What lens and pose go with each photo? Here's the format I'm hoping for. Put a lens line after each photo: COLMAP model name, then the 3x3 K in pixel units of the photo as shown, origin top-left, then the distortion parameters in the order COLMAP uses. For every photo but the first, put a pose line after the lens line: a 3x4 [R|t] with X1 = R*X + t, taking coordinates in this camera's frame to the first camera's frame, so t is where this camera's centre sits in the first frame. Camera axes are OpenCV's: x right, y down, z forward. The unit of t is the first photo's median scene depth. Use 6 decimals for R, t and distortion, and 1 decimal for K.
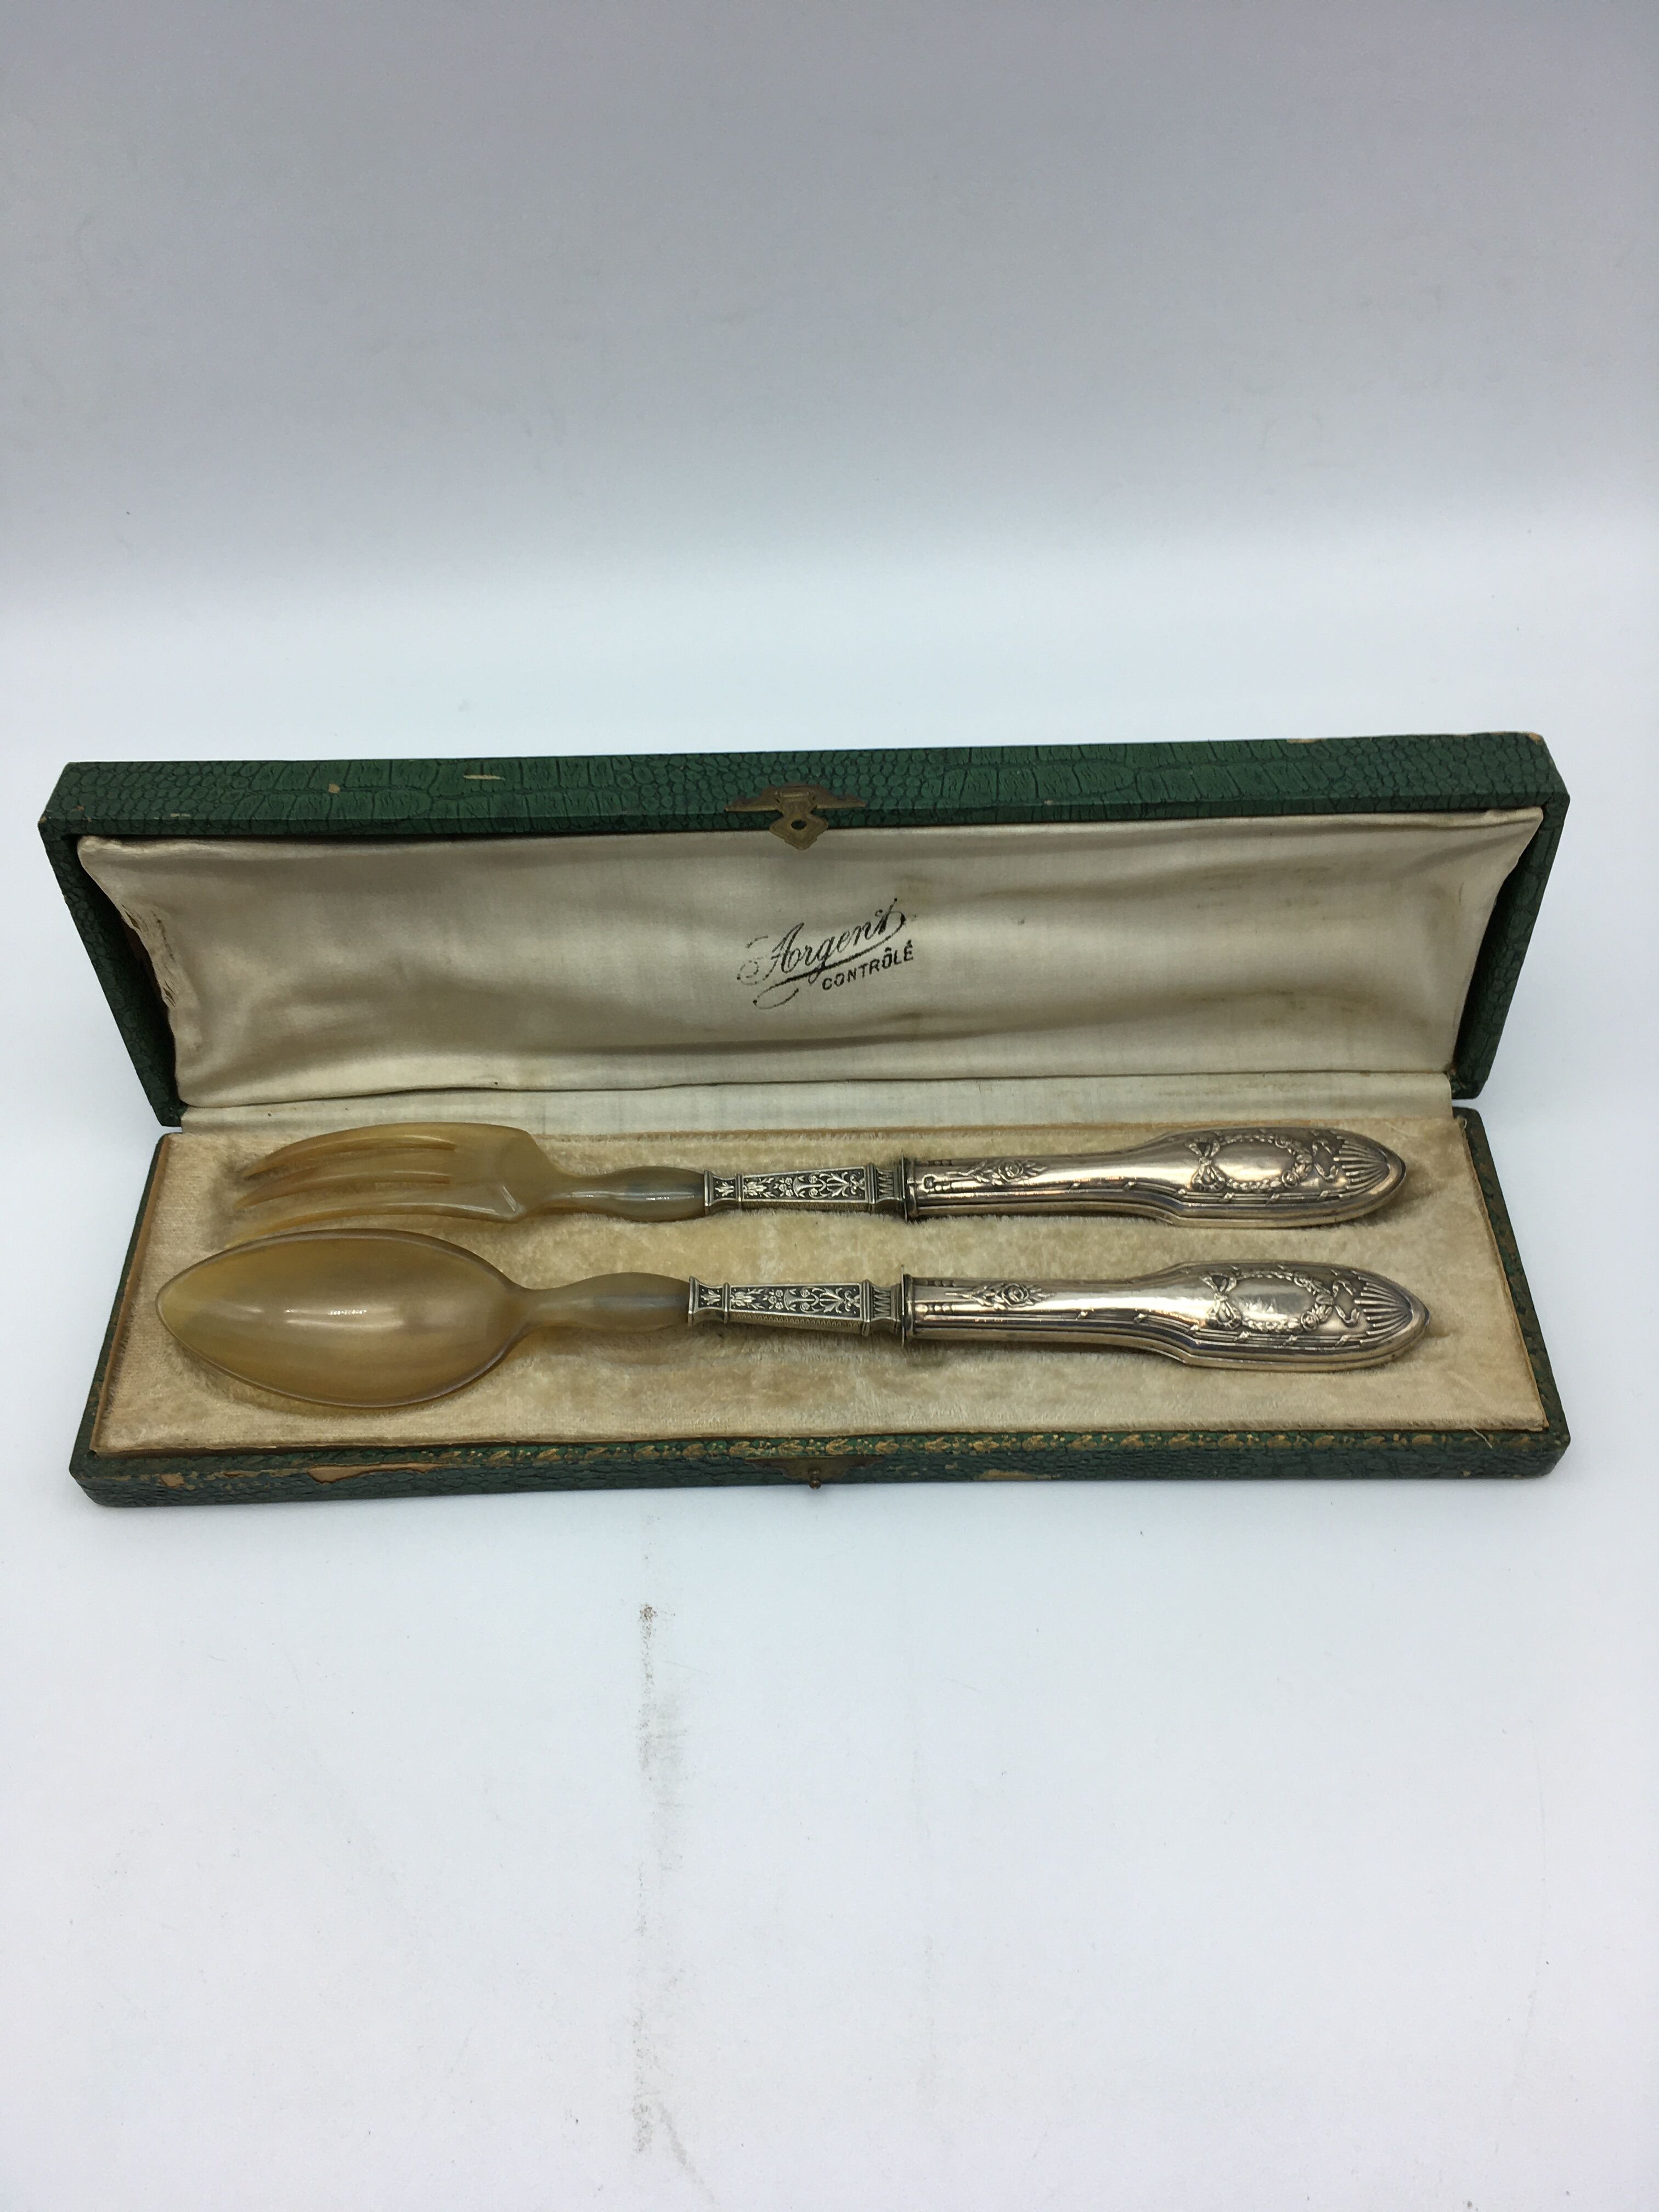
lens RADIAL K [[1833.6, 0, 829.5], [0, 1833.6, 1106.0], [0, 0, 1]] dist [0.052560, 0.000584]
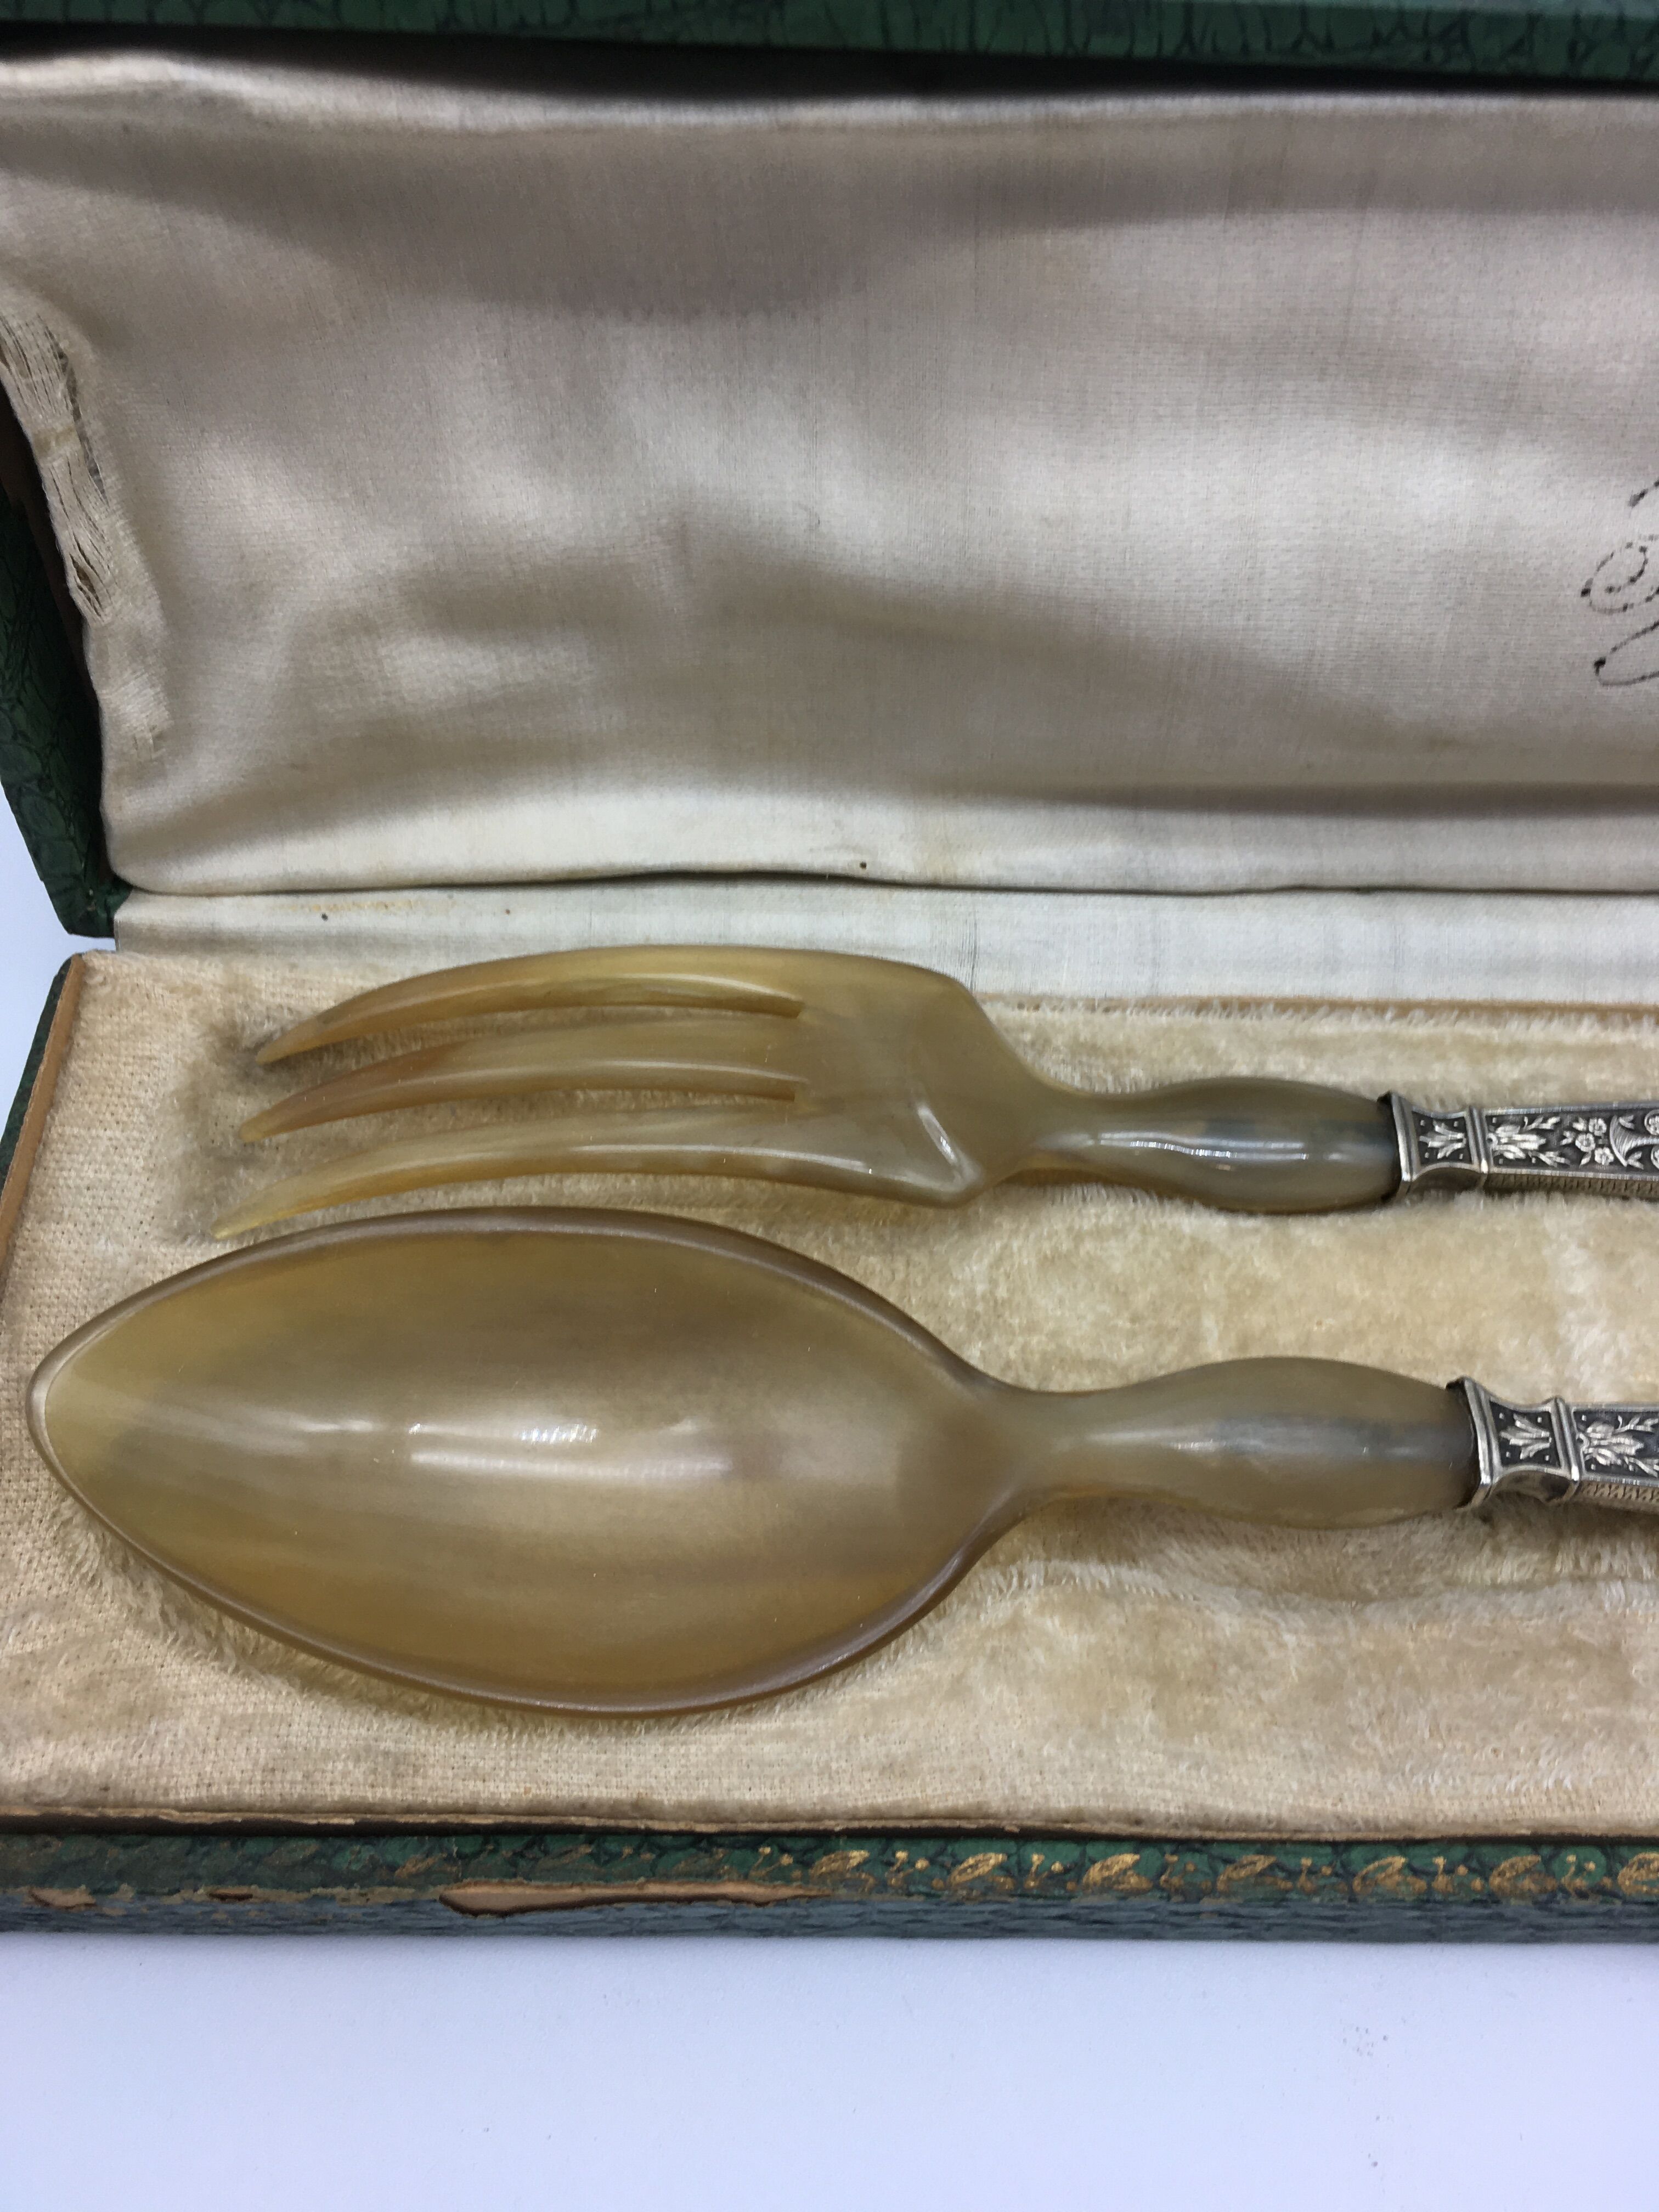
lens RADIAL K [[1851.4, 0, 829.5], [0, 1851.4, 1106.0], [0, 0, 1]] dist [0.061008, -0.141815]
pose [[0.999024, 0.039589, 0.019572, -0.207707], [-0.040470, 0.998080, 0.046883, 0.024666], [-0.017678, -0.047629, 0.998709, 0.607666]]
